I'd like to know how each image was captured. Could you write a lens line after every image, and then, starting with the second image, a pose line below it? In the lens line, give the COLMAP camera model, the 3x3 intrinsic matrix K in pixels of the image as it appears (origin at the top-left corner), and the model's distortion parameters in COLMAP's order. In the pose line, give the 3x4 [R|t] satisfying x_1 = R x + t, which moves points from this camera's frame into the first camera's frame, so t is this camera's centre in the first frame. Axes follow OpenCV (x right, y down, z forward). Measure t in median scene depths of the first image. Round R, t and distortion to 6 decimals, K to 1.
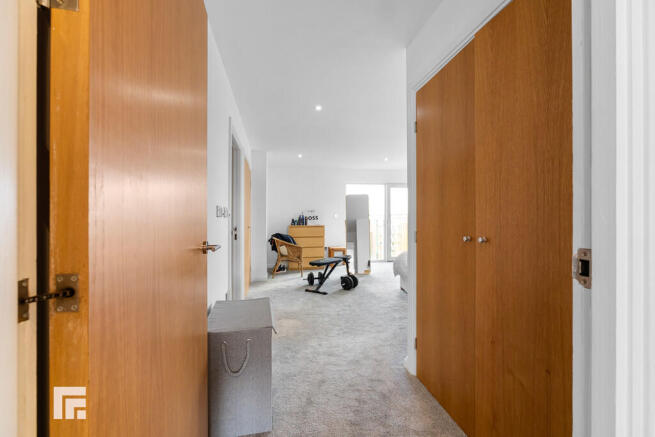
lens RADIAL K [[283.7, 0, 327.2], [0, 283.7, 219.0], [0, 0, 1]] dist [0.004718, 0.000323]
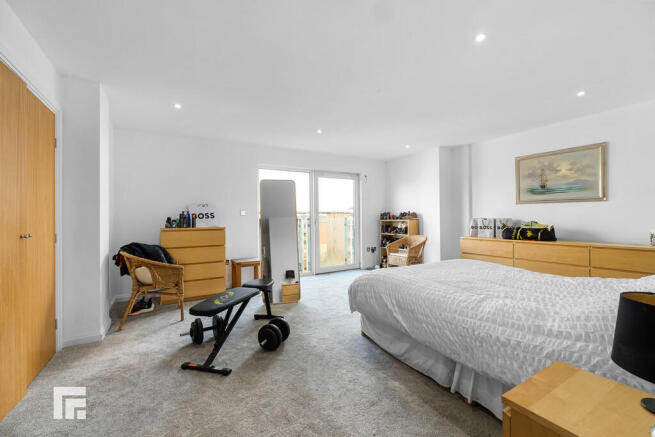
lens RADIAL K [[283.7, 0, 332.7], [0, 283.7, 218.1], [0, 0, 1]] dist [0.004718, 0.000323]
pose [[0.939595, -0.000184, 0.342289, -0.001425], [0.000286, 1.000000, -0.000247, 0.001760], [-0.342289, 0.000330, 0.939595, 0.357774]]
